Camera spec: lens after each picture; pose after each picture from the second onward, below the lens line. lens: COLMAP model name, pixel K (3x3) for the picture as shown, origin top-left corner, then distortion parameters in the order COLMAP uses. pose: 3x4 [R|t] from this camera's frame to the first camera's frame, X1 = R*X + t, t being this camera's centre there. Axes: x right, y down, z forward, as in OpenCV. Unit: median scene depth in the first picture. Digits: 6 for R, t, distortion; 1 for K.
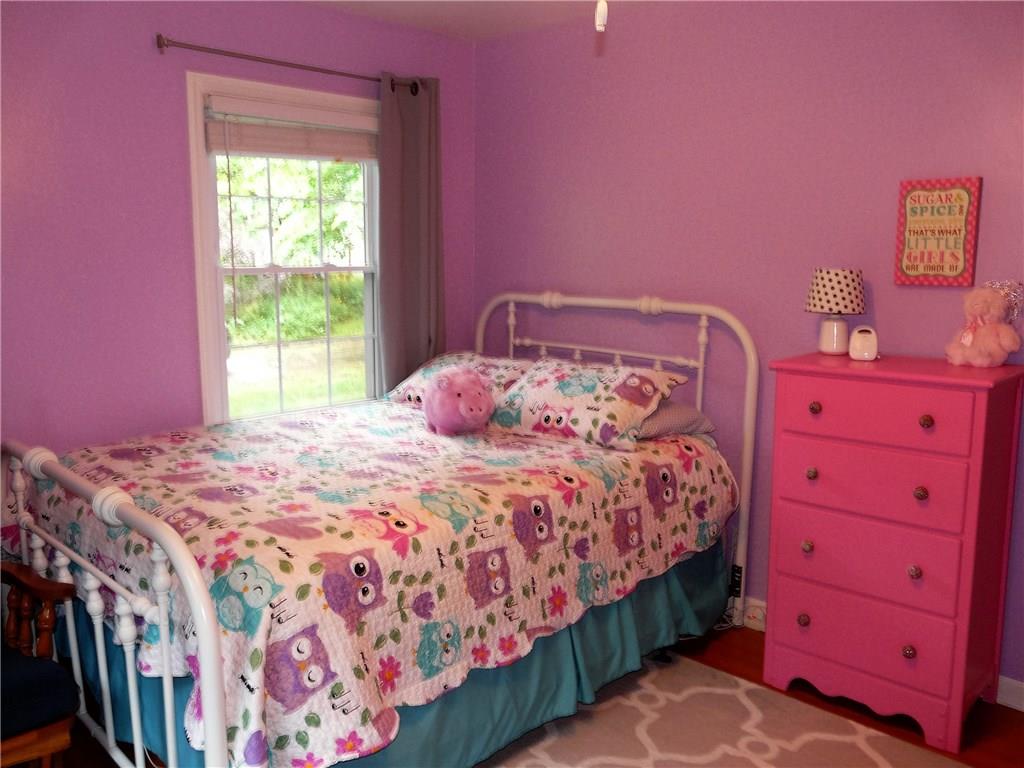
lens RADIAL K [[837.3, 0, 516.4], [0, 837.3, 384.6], [0, 0, 1]] dist [-0.092050, 0.070710]
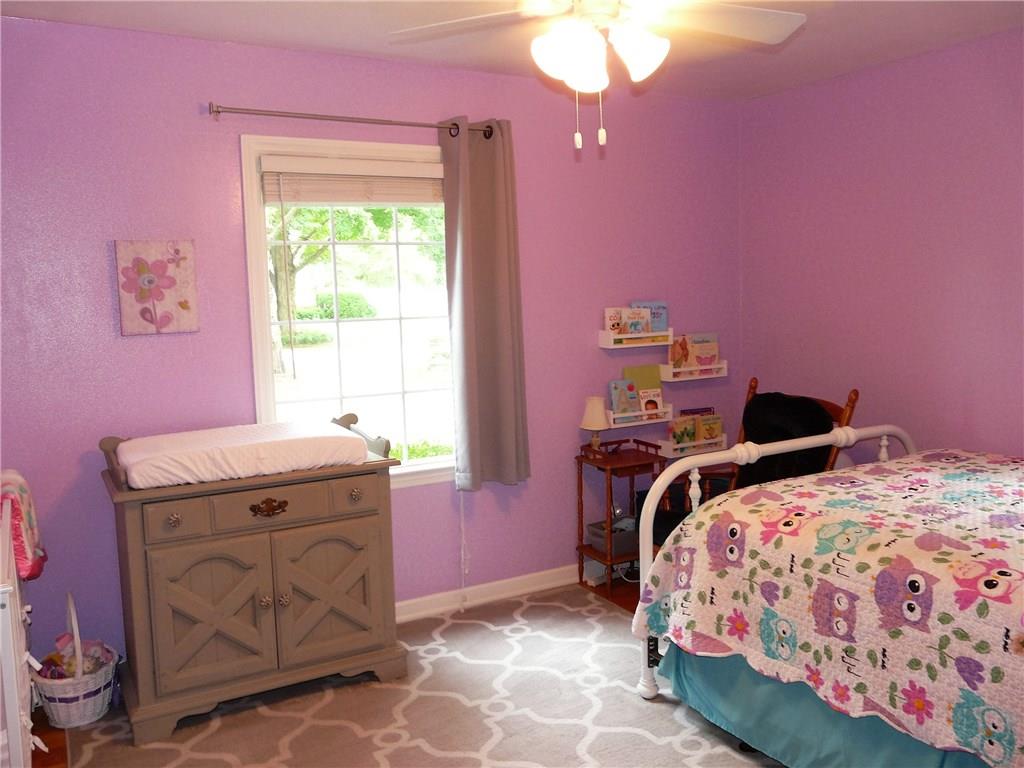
lens RADIAL K [[837.3, 0, 516.4], [0, 837.3, 384.6], [0, 0, 1]] dist [-0.092050, 0.070710]
pose [[-0.272538, 0.111458, -0.955667, 1.001270], [-0.113544, 0.982601, 0.146979, -0.145904], [0.955422, 0.148567, -0.255141, 0.844146]]
